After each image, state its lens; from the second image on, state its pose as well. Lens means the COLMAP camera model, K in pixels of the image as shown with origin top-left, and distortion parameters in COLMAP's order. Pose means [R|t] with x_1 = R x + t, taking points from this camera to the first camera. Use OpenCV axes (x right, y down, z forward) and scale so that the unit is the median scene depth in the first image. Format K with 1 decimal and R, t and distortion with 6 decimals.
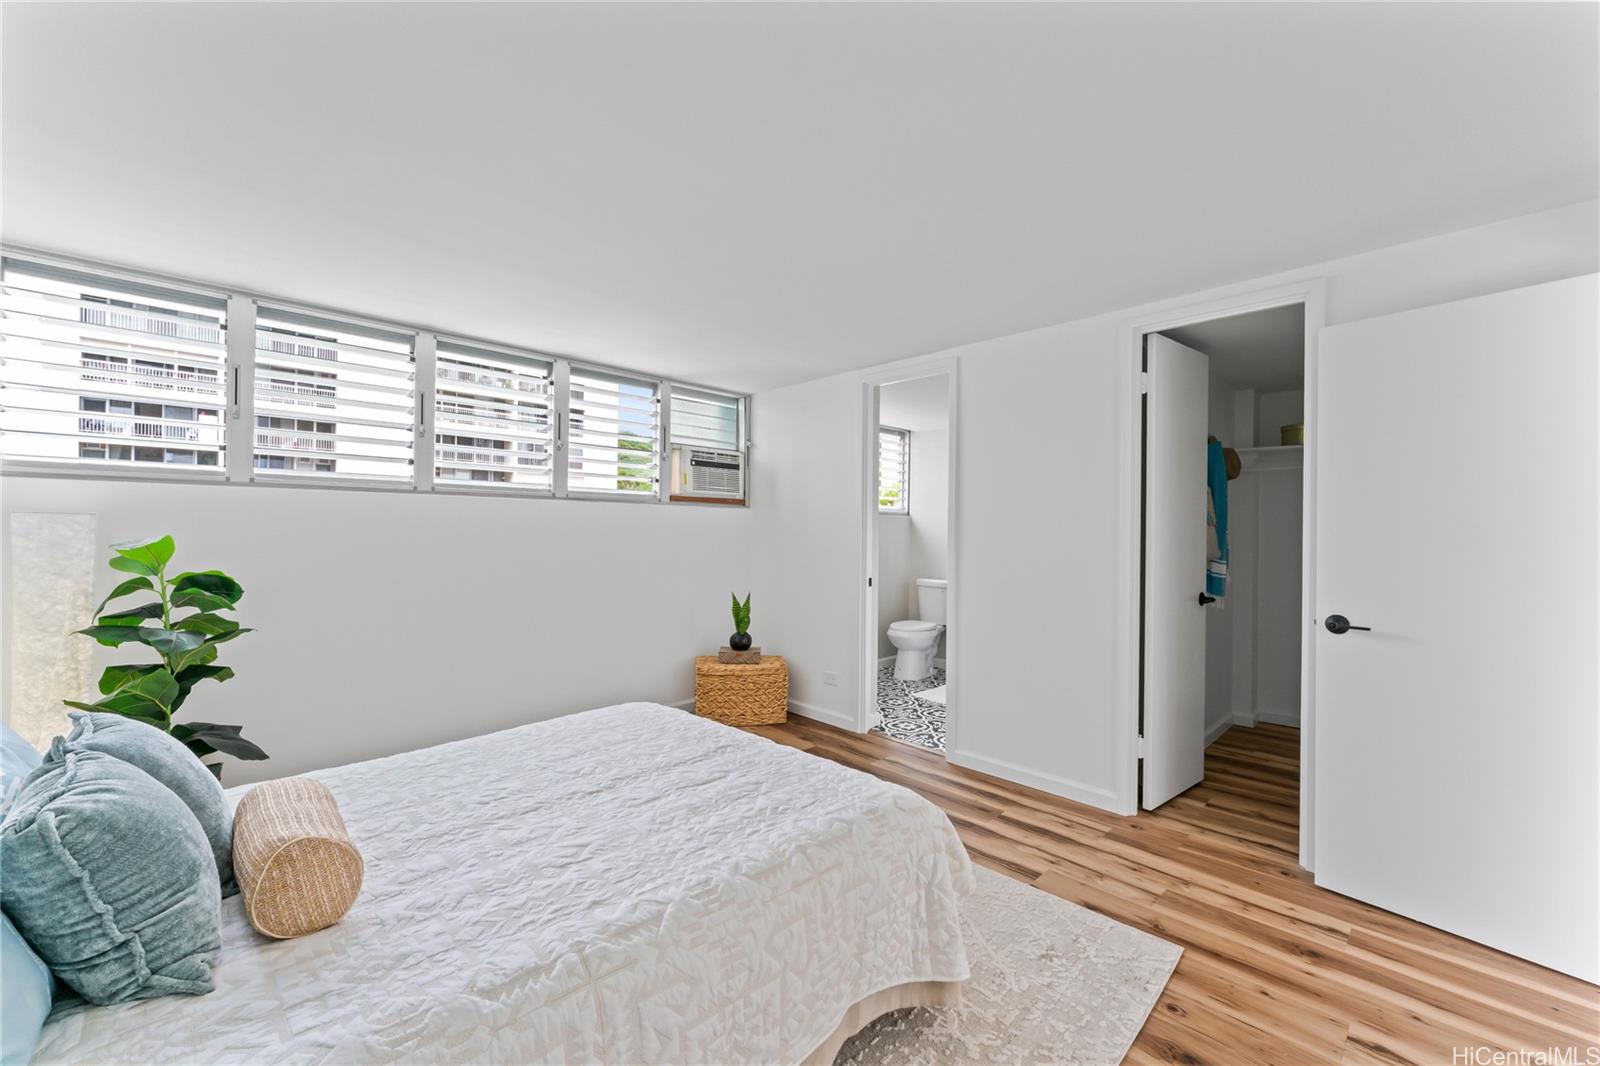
lens RADIAL K [[644.7, 0, 794.3], [0, 644.7, 532.3], [0, 0, 1]] dist [0.001325, 0.000271]
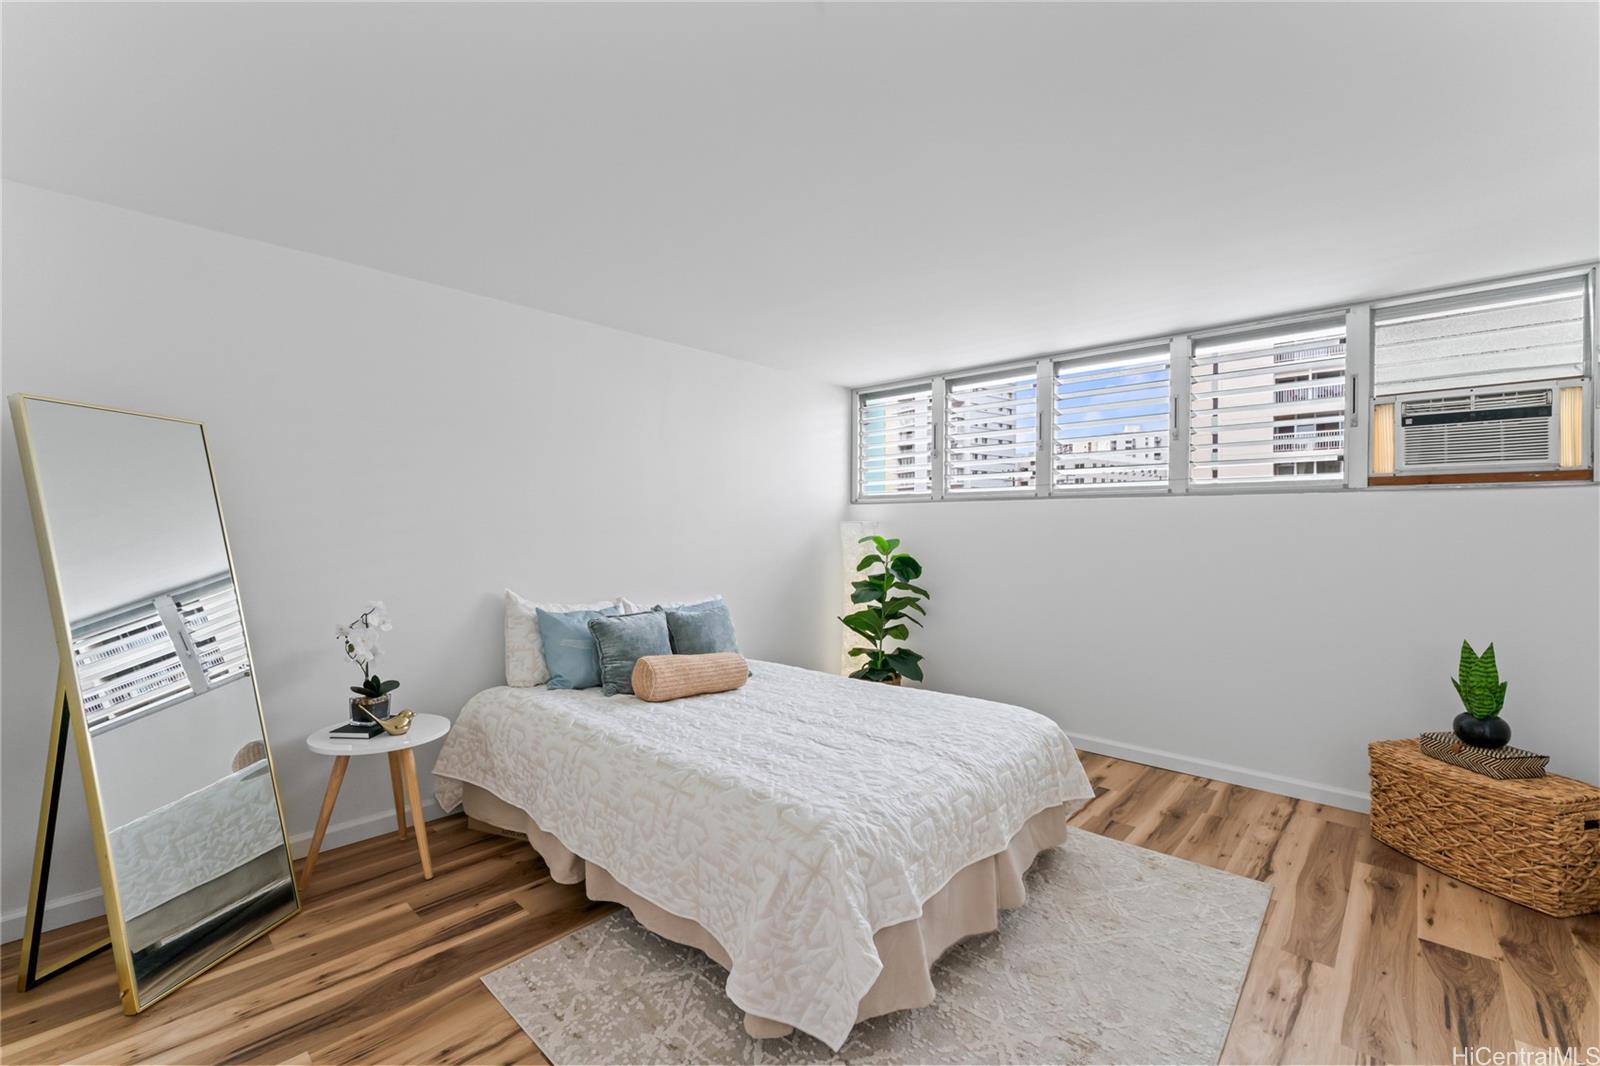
lens RADIAL K [[673.3, 0, 800.0], [0, 673.3, 533.0], [0, 0, 1]] dist [-0.000495, -0.000016]
pose [[0.056504, -0.004303, -0.998393, 0.464084], [-0.007423, 0.999961, -0.004729, 0.007151], [0.998375, 0.007678, 0.056470, 0.386909]]
